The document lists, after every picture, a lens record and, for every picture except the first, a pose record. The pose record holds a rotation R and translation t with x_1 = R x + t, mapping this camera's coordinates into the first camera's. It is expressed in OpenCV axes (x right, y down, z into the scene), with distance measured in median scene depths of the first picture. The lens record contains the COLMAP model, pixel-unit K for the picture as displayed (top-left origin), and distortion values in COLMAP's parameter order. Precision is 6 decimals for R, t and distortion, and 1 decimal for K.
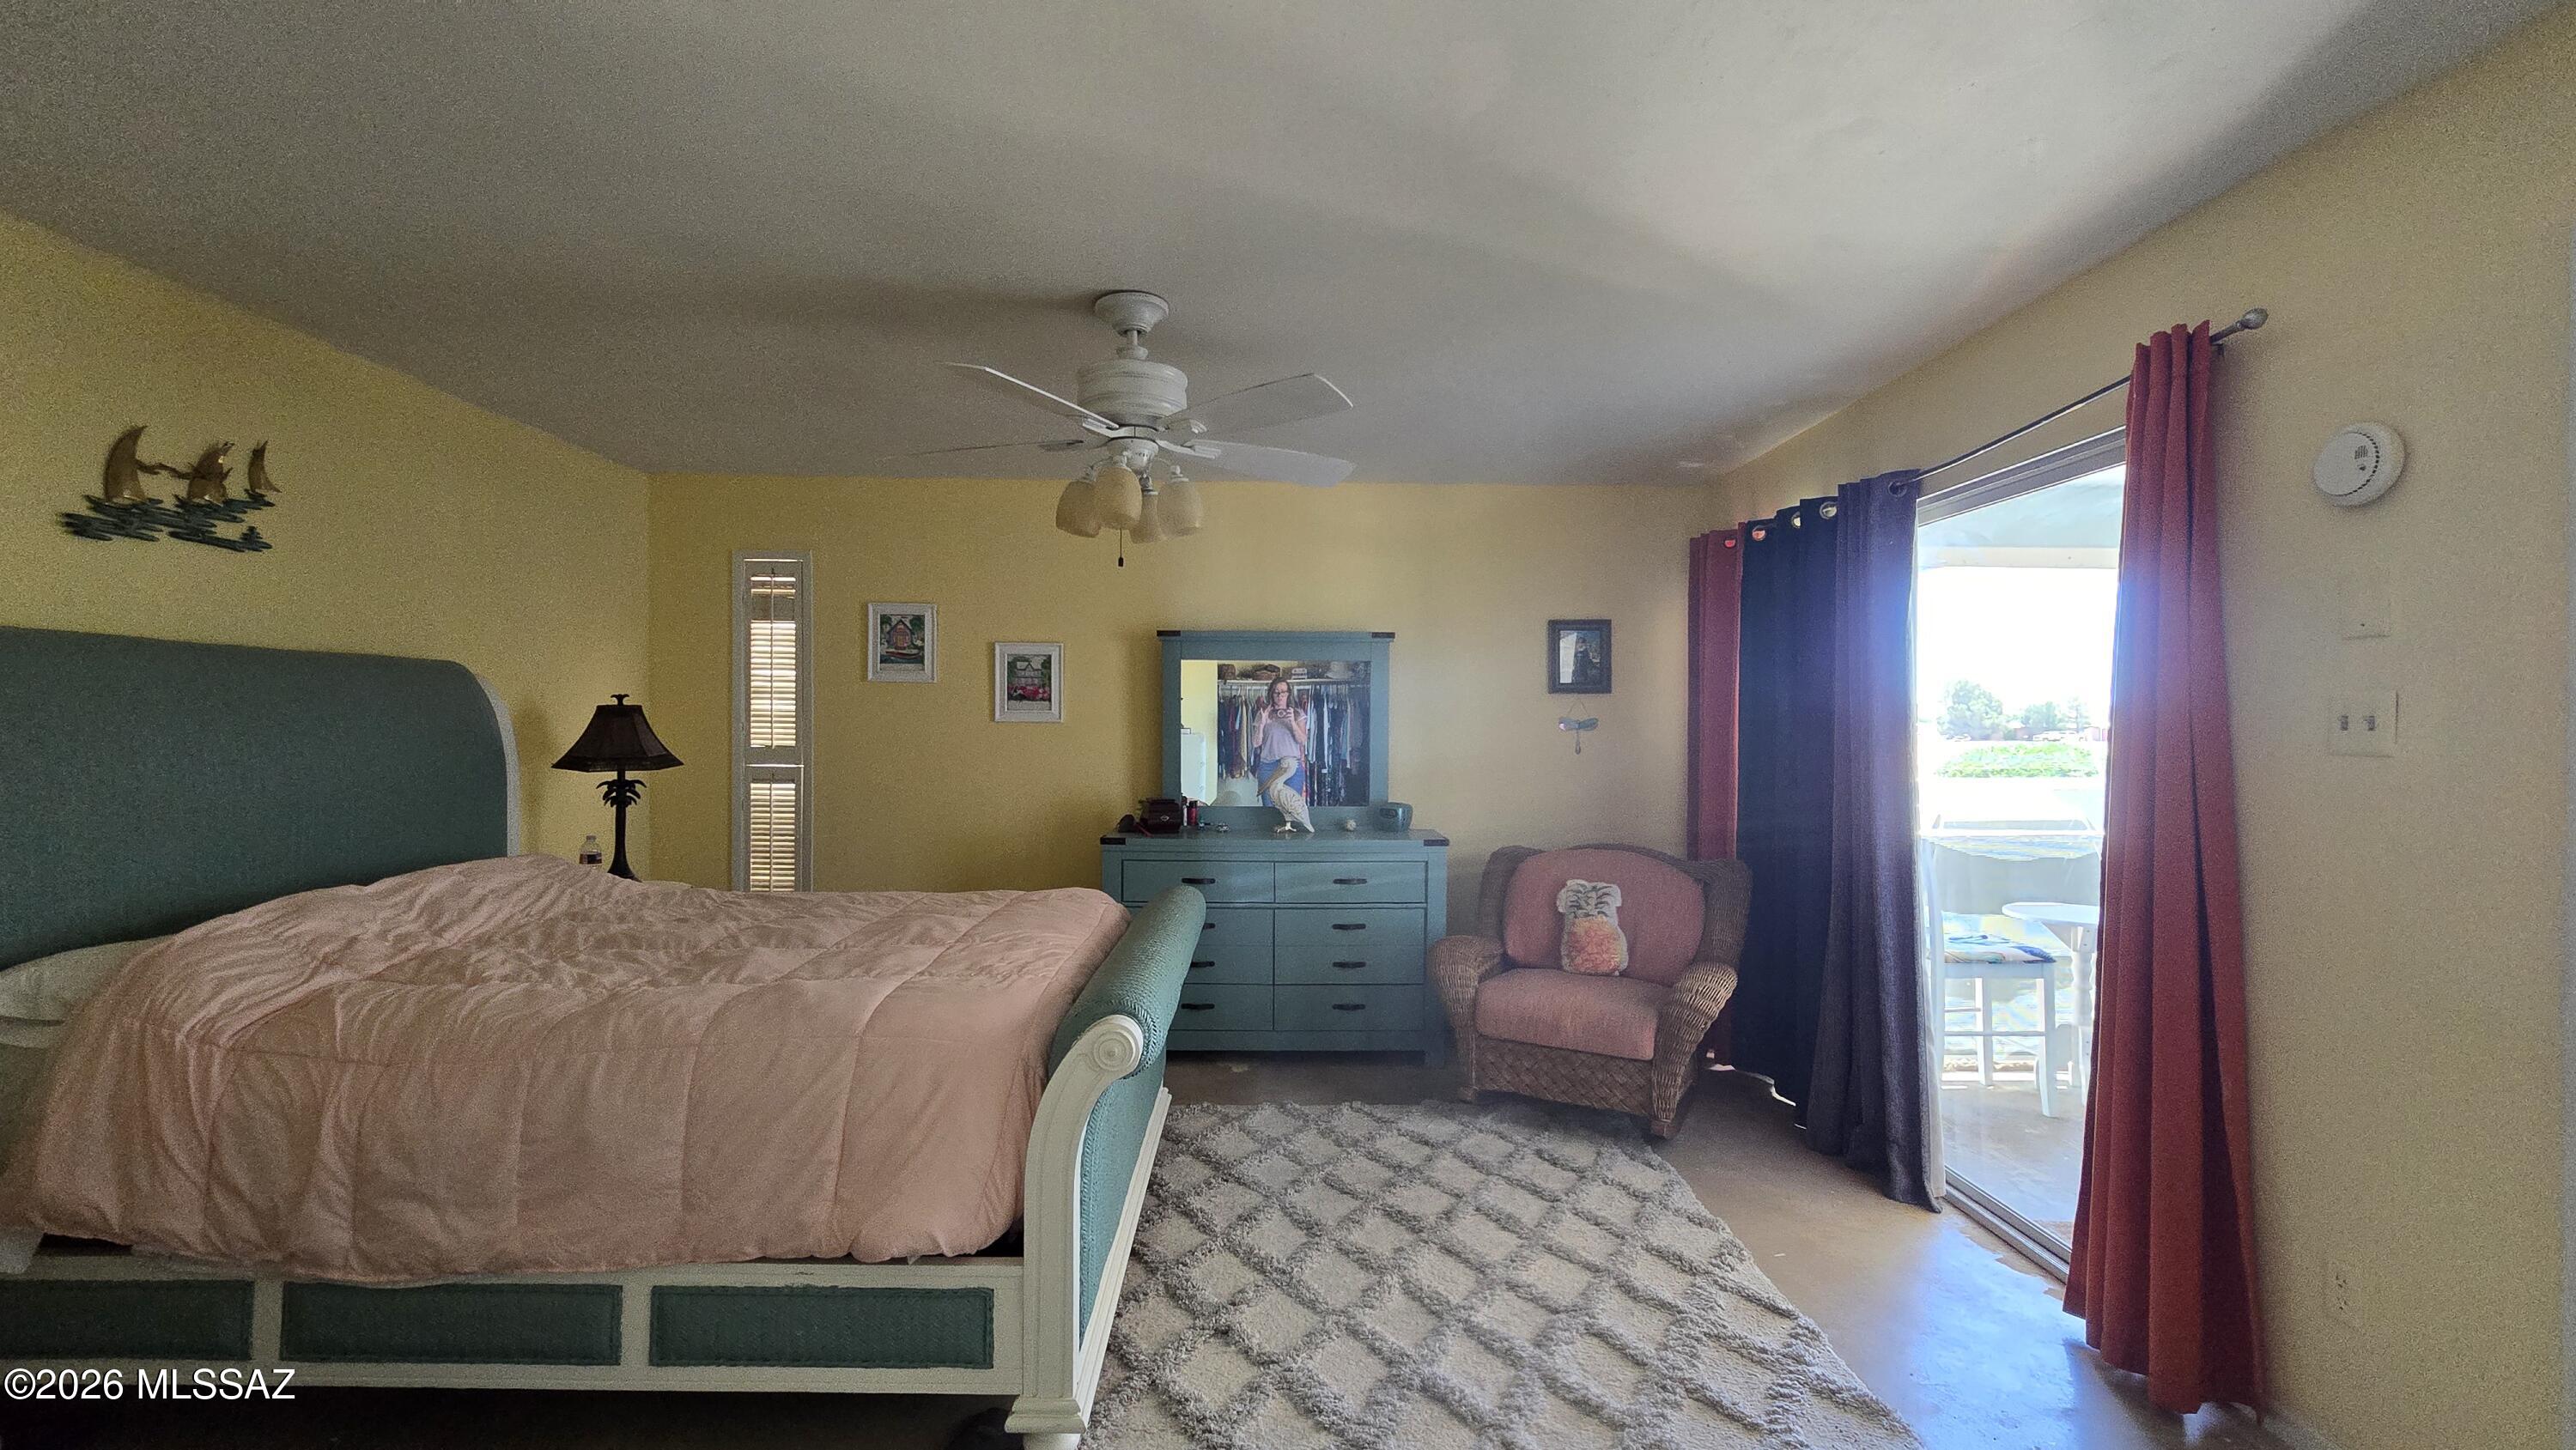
lens RADIAL K [[1056.0, 0, 1282.7], [0, 1056.0, 733.6], [0, 0, 1]] dist [-0.003558, -0.000085]
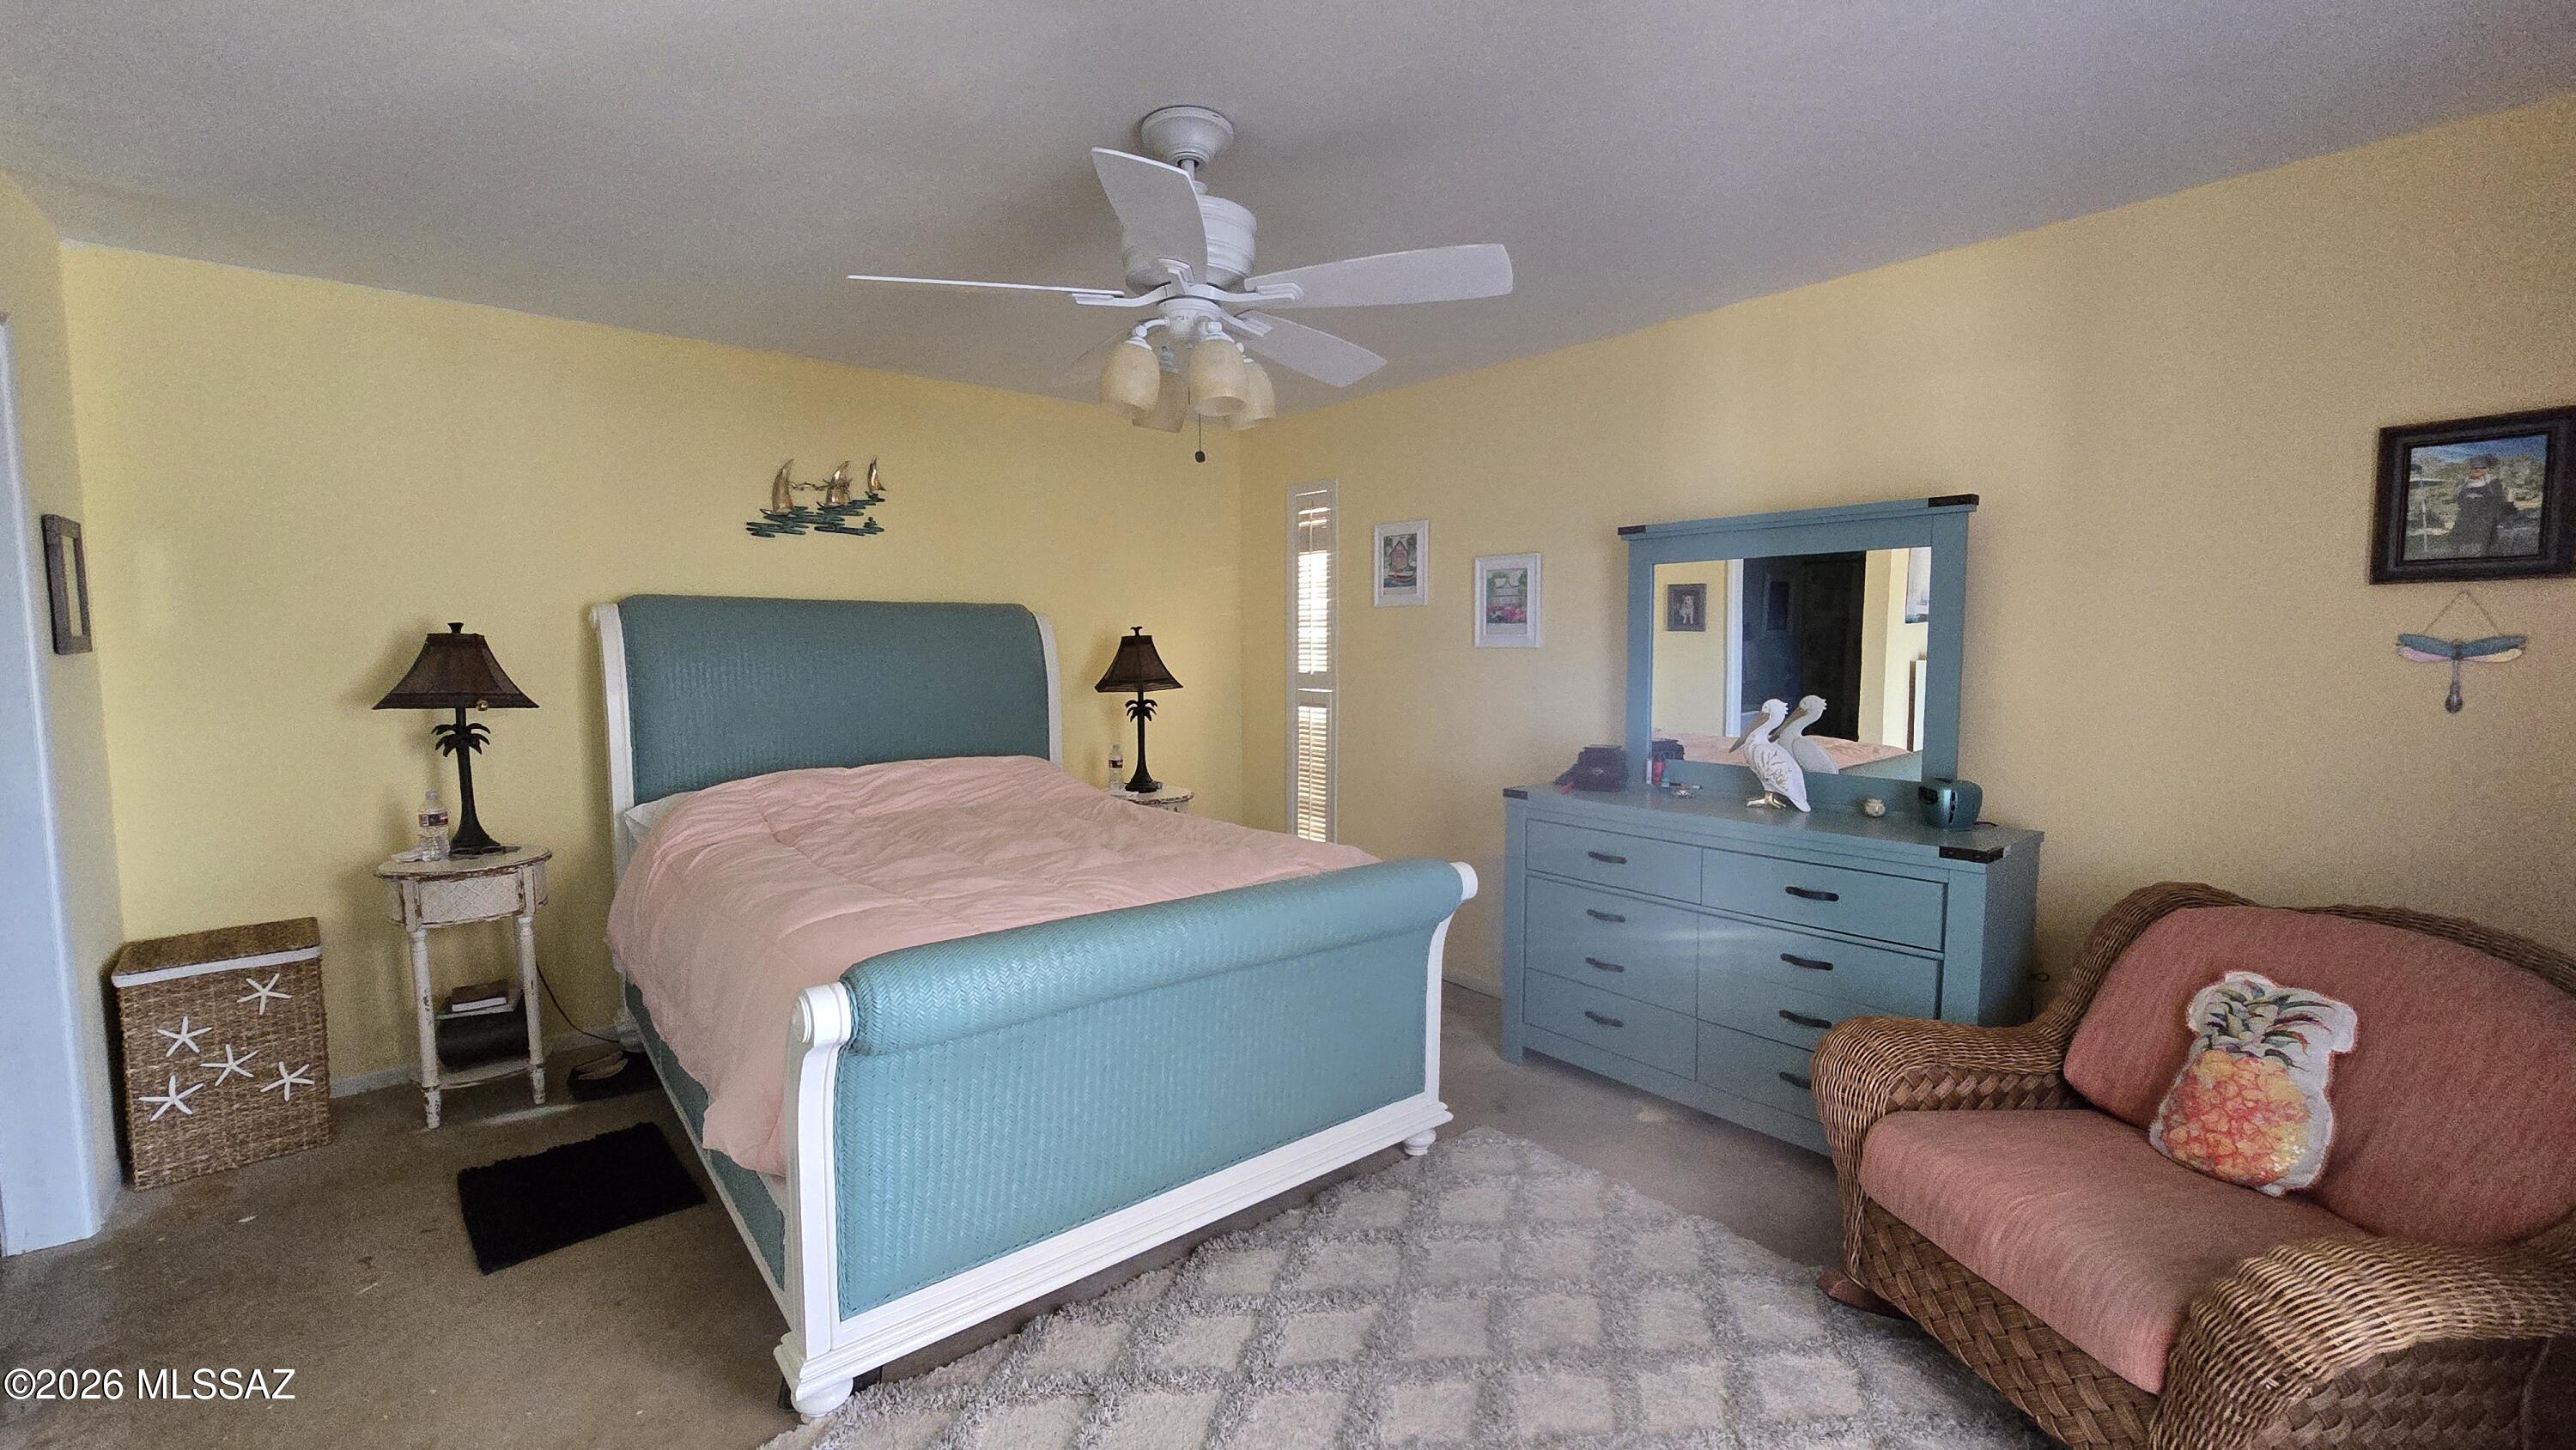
lens RADIAL K [[1056.0, 0, 1282.7], [0, 1056.0, 733.6], [0, 0, 1]] dist [-0.003558, -0.000085]
pose [[0.625272, 0.058994, -0.778174, 0.391389], [-0.002375, 0.997278, 0.073696, -0.005203], [0.780403, -0.044232, 0.623710, 0.382472]]
